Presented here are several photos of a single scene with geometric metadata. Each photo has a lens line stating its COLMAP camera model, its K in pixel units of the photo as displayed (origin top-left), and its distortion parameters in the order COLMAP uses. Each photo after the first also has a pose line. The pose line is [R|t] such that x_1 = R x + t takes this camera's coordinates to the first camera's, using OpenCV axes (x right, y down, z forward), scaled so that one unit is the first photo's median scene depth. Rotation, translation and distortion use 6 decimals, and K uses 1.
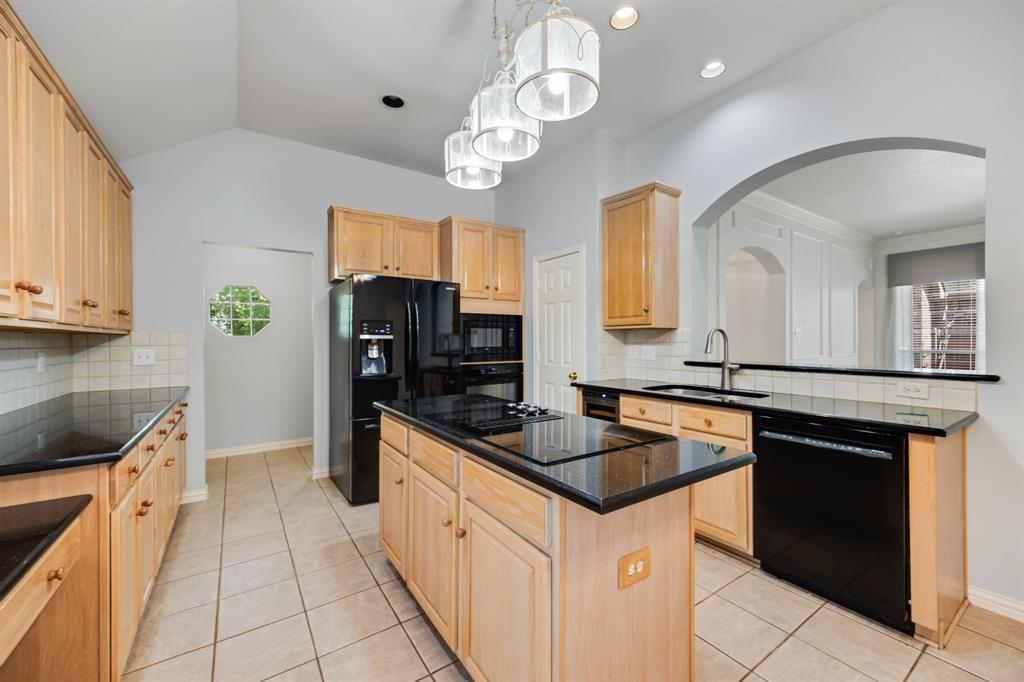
lens RADIAL K [[409.9, 0, 517.2], [0, 409.9, 340.8], [0, 0, 1]] dist [0.008196, -0.000059]
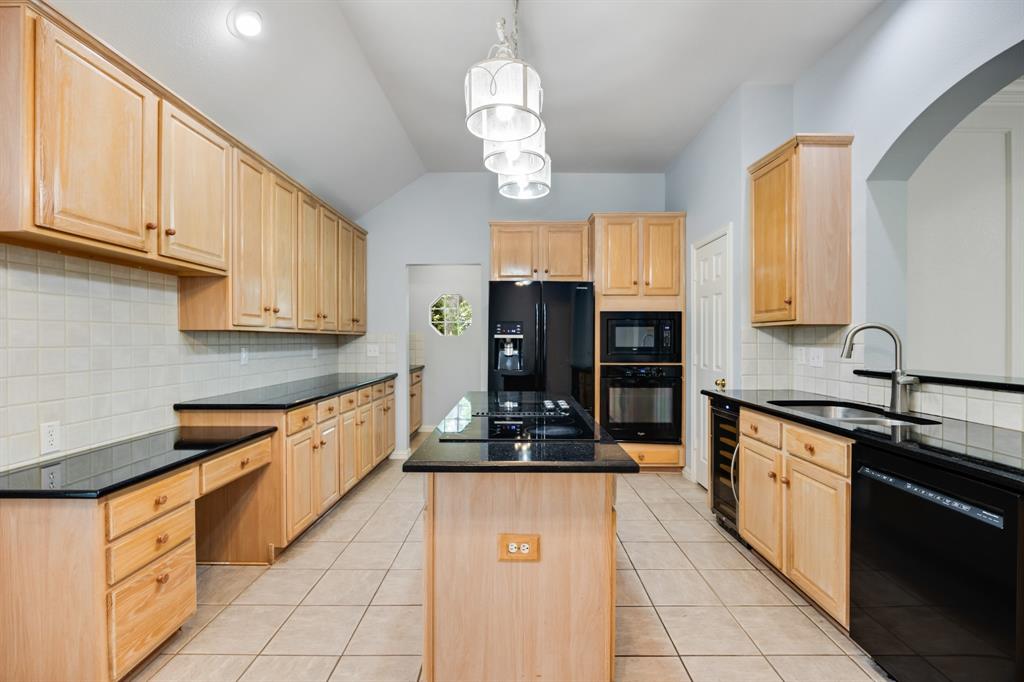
lens RADIAL K [[454.0, 0, 514.7], [0, 454.0, 340.5], [0, 0, 1]] dist [-0.011823, 0.000528]
pose [[0.820718, 0.004615, -0.571314, 0.369040], [-0.004682, 0.999988, 0.001351, -0.000191], [0.571314, 0.001567, 0.820730, 0.002216]]
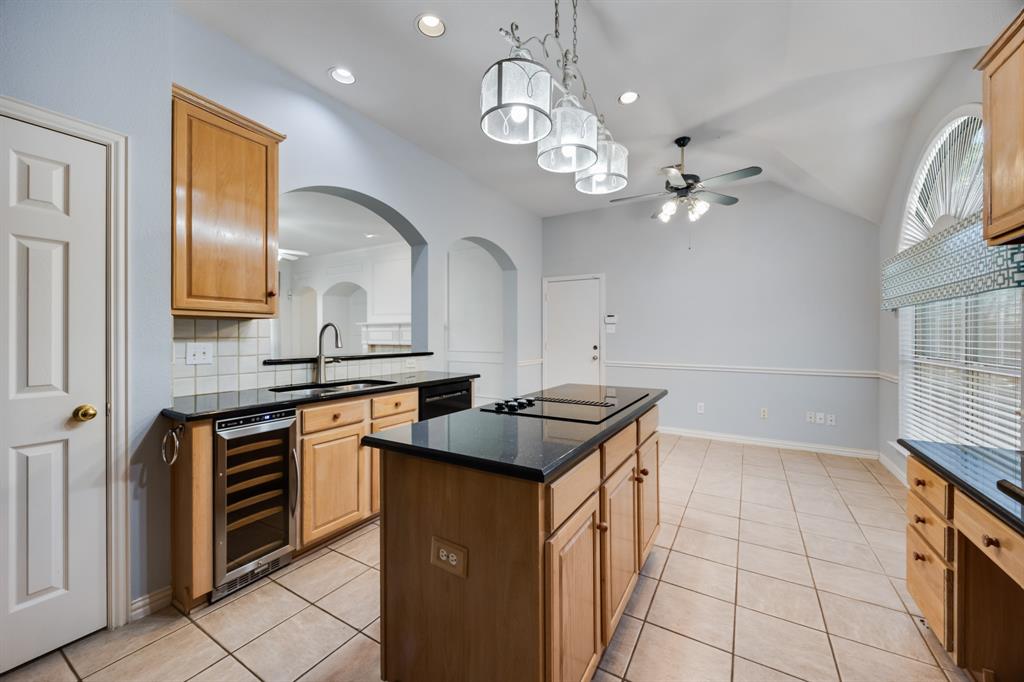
lens RADIAL K [[393.2, 0, 511.1], [0, 393.2, 336.7], [0, 0, 1]] dist [-0.003175, -0.000064]
pose [[-0.414614, 0.004616, 0.909986, -0.515525], [0.003751, 0.999987, -0.003363, 0.006943], [-0.909990, 0.002019, -0.414626, 0.875574]]
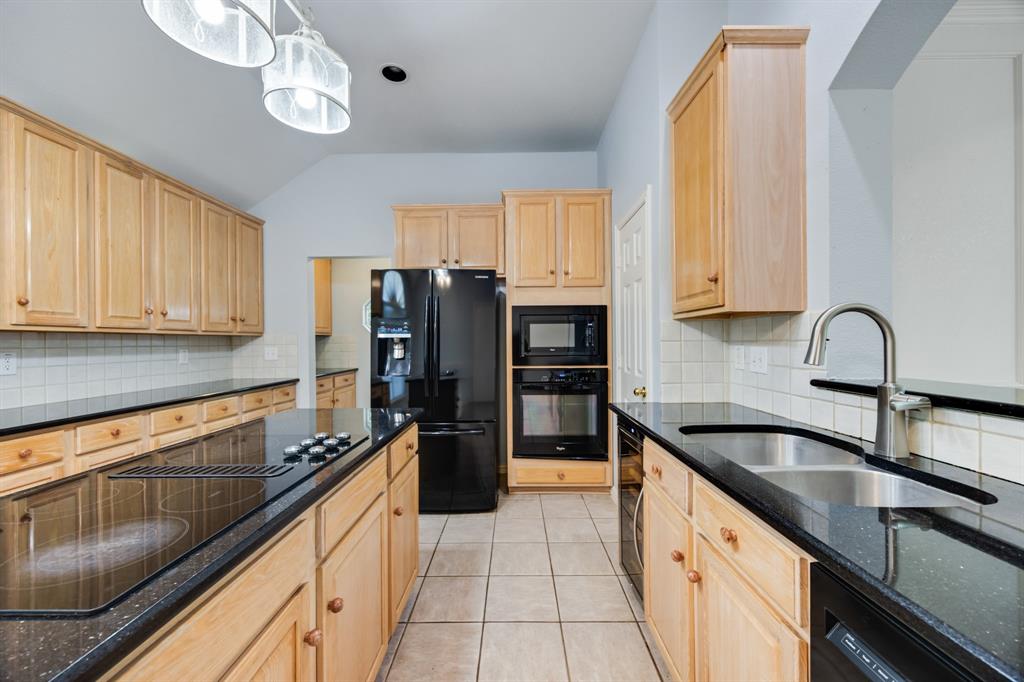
lens RADIAL K [[393.2, 0, 513.0], [0, 393.2, 341.3], [0, 0, 1]] dist [-0.003175, -0.000064]
pose [[0.819351, -0.003206, -0.573283, 0.383110], [0.003370, 0.999994, -0.000775, 0.004907], [0.573282, -0.001297, 0.819357, 0.422816]]
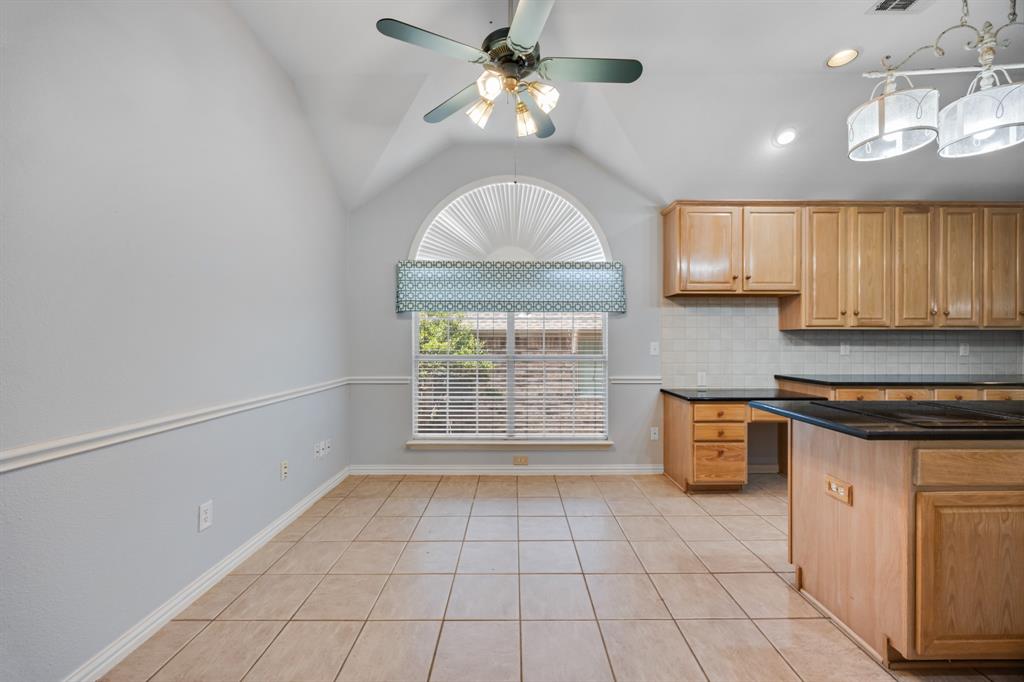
lens RADIAL K [[393.2, 0, 512.5], [0, 393.2, 341.2], [0, 0, 1]] dist [-0.003175, -0.000064]
pose [[-0.562459, 0.008054, -0.826786, 0.796613], [-0.000731, 0.999947, 0.010237, 0.005744], [0.826825, 0.006362, -0.562424, 0.316139]]
